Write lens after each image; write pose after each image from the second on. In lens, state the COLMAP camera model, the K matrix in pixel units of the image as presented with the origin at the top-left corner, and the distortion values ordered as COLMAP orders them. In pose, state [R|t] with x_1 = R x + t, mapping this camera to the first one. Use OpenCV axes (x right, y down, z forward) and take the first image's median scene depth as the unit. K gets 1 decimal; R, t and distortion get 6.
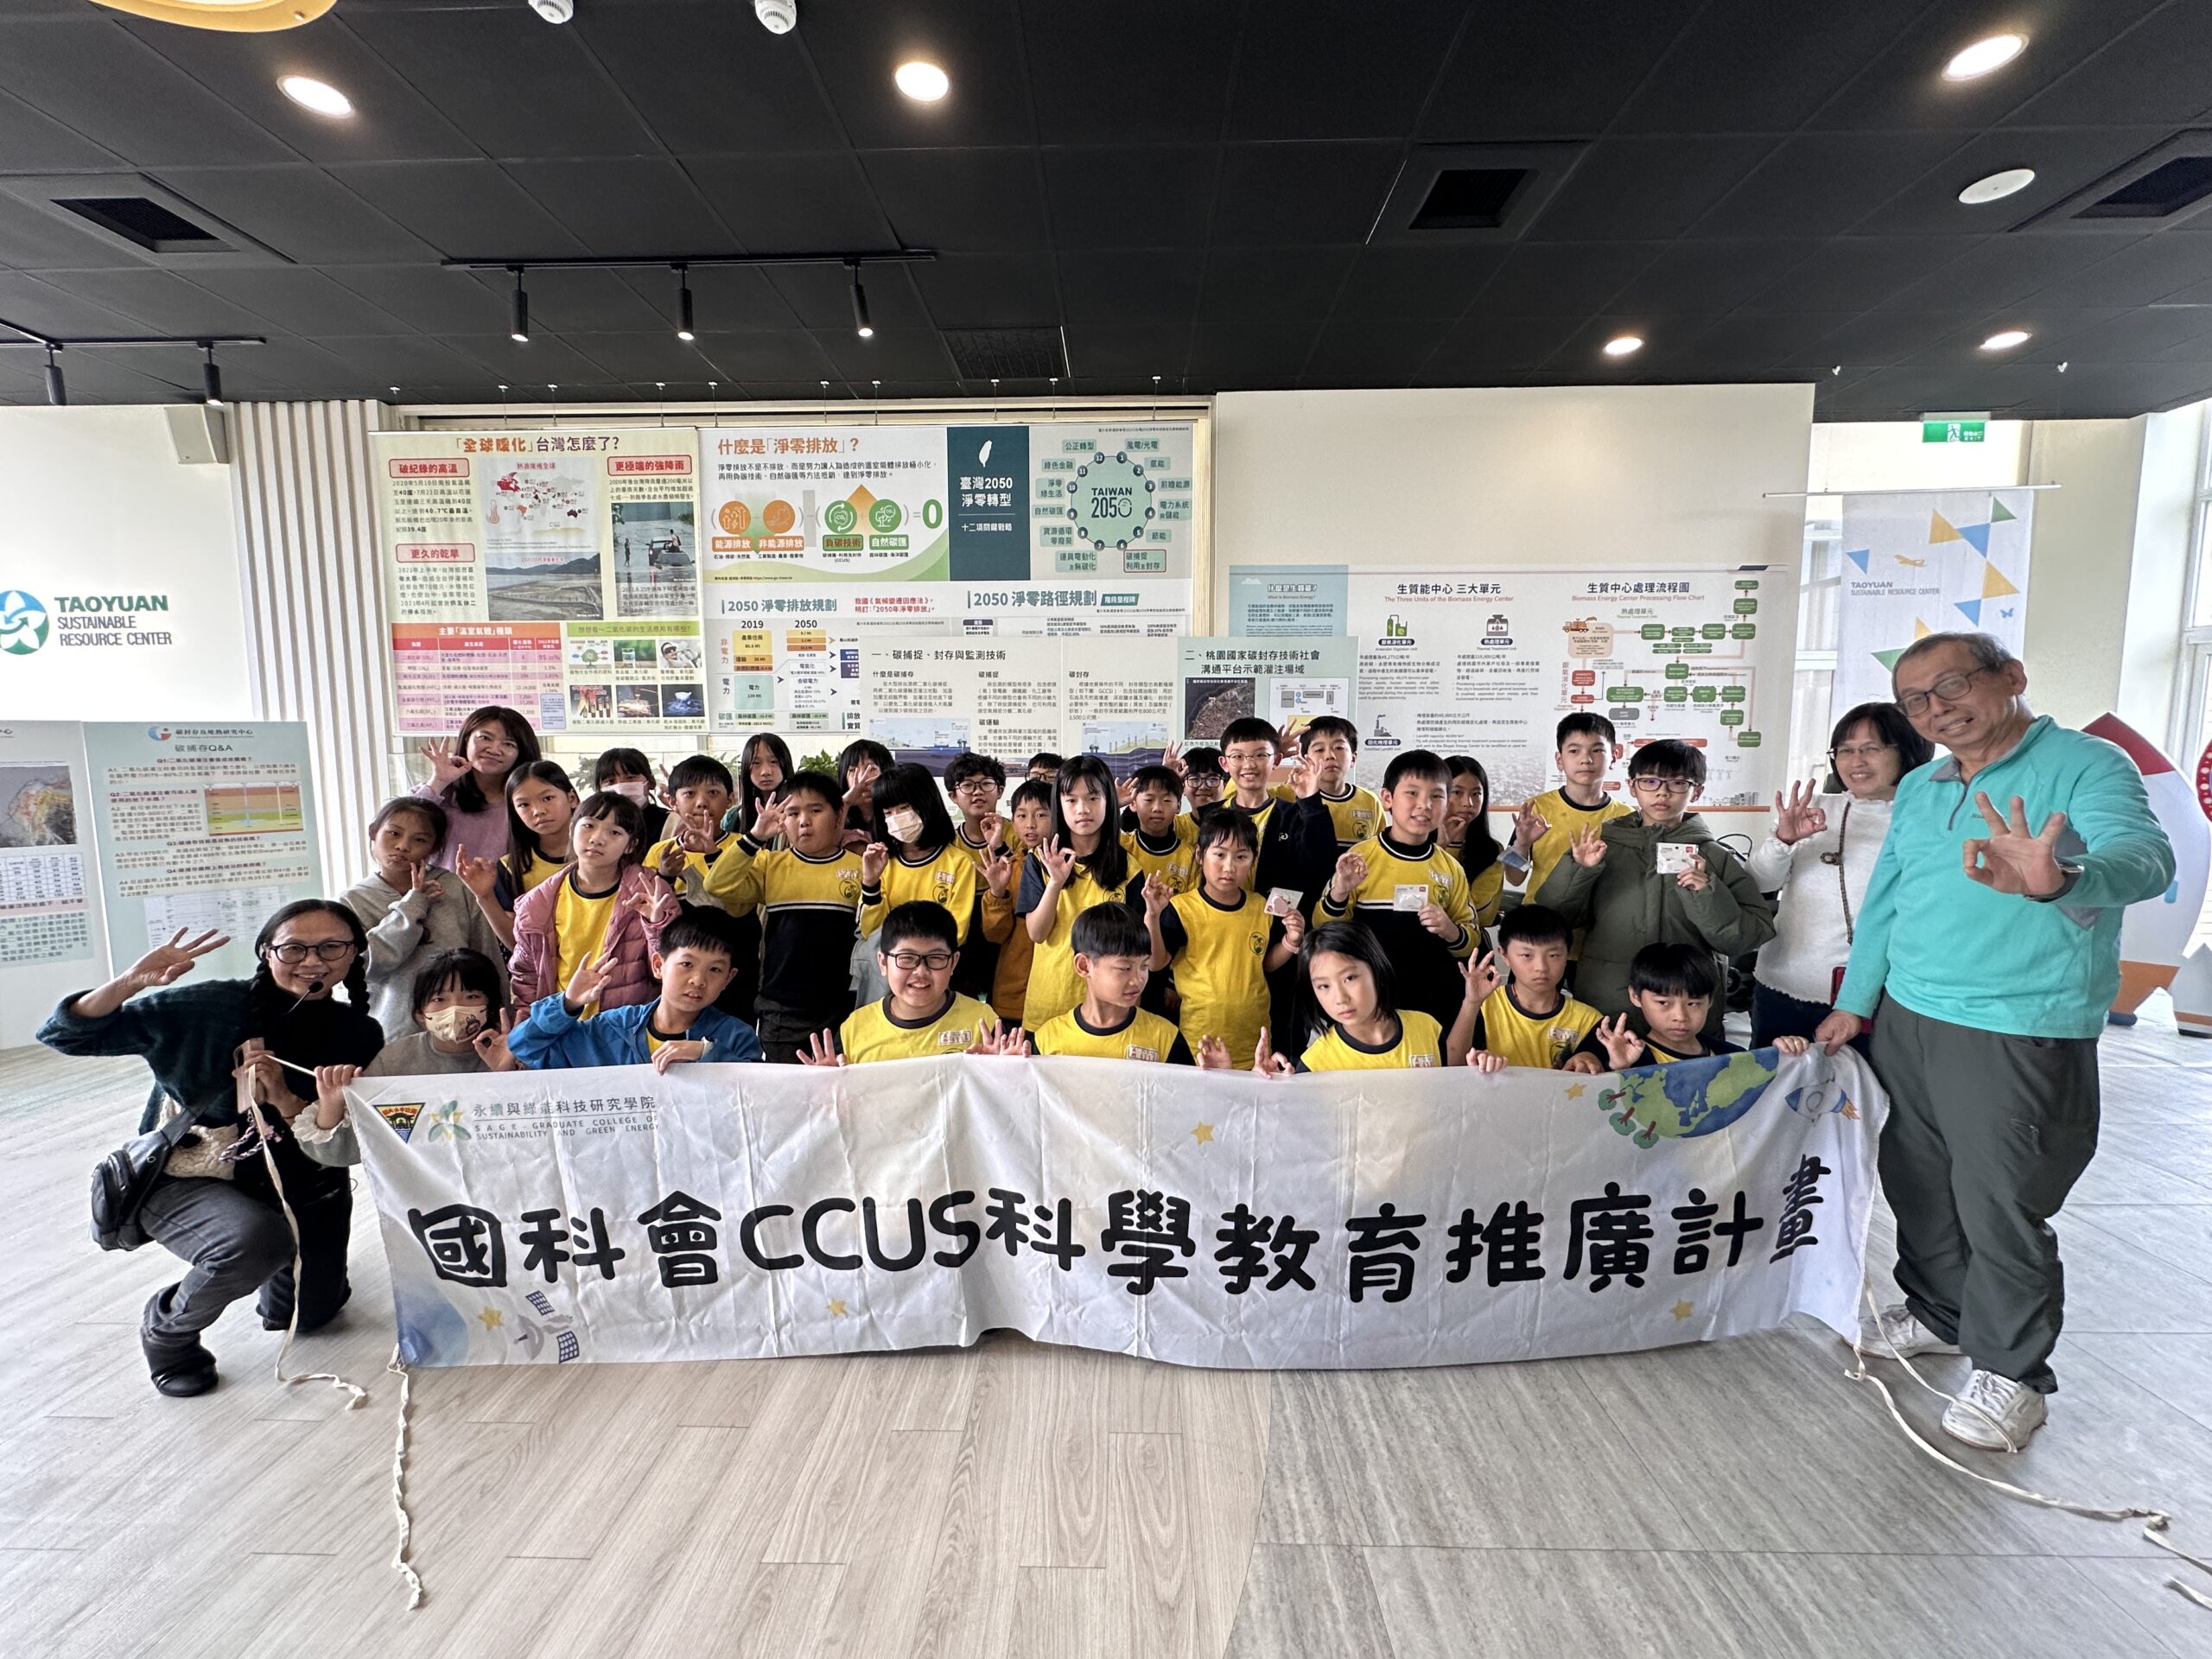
lens RADIAL K [[886.7, 0, 1077.0], [0, 886.7, 832.5], [0, 0, 1]] dist [-0.002304, 0.002537]
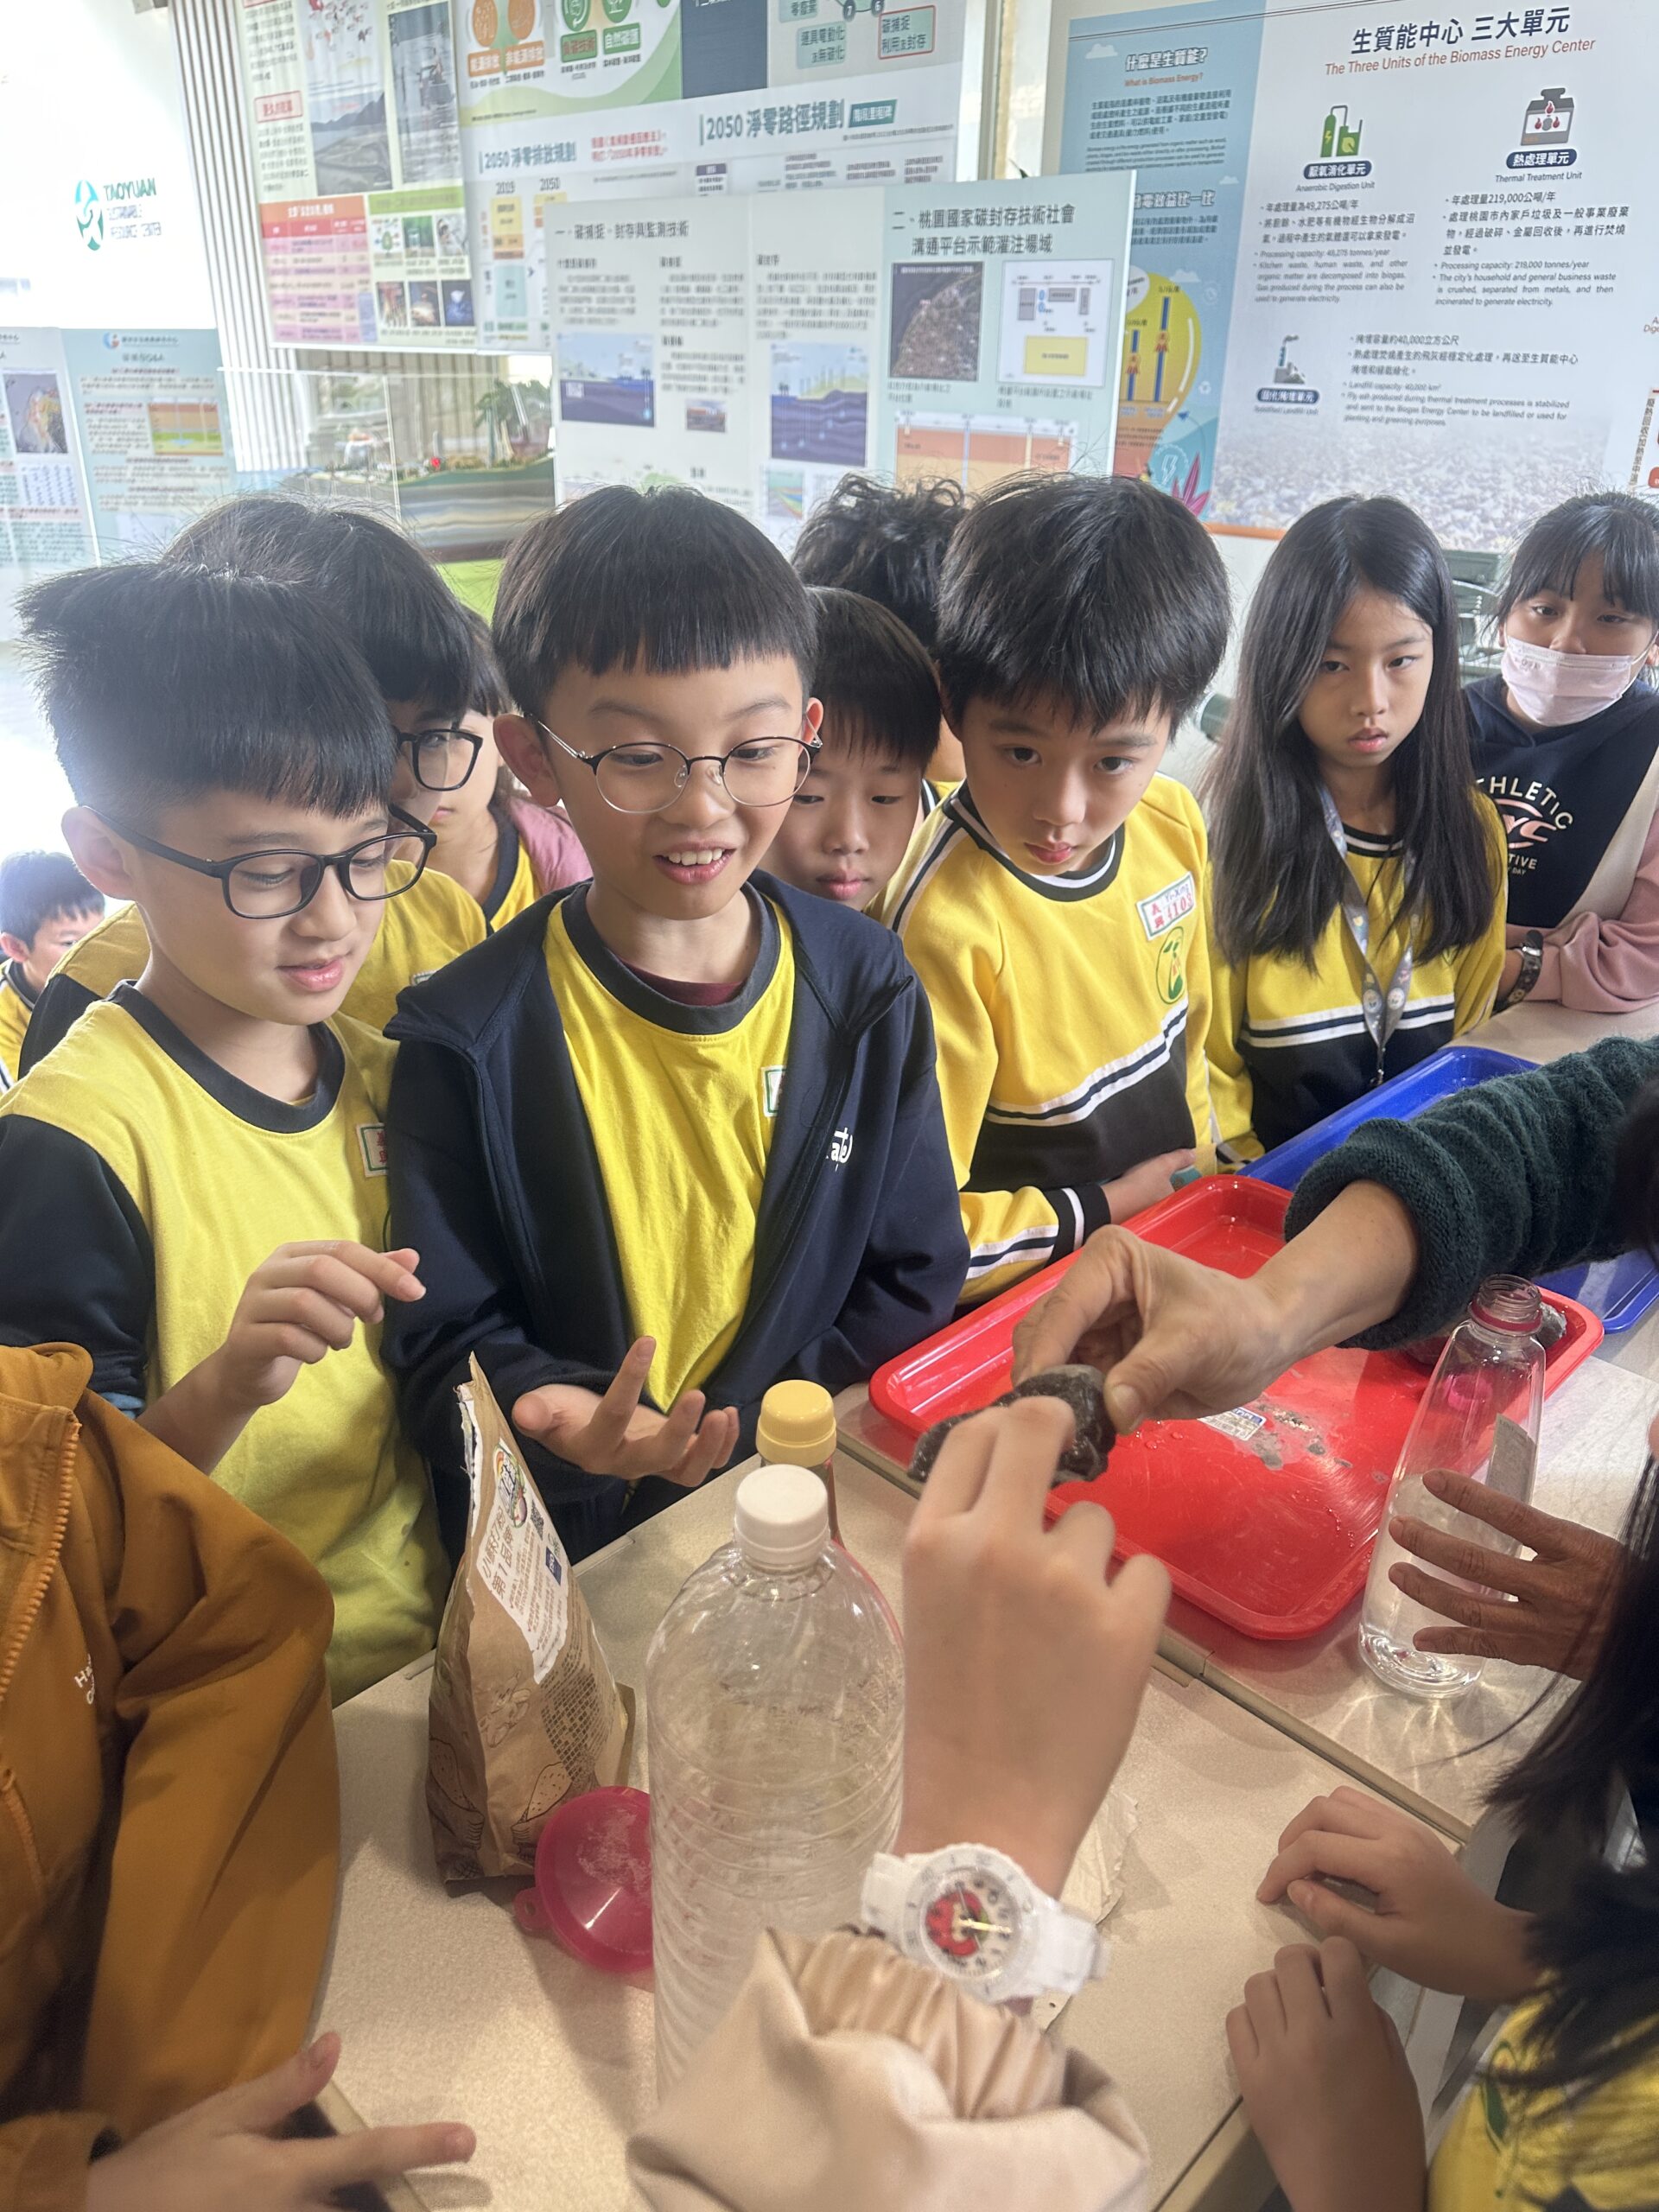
lens RADIAL K [[1553.0, 0, 825.0], [0, 1553.0, 1119.7], [0, 0, 1]] dist [0.002089, -0.007783]
pose [[0.735118, 0.316497, -0.599525, 0.847390], [-0.090032, 0.922079, 0.376383, -0.030946], [0.671934, -0.222710, 0.706332, 0.098496]]
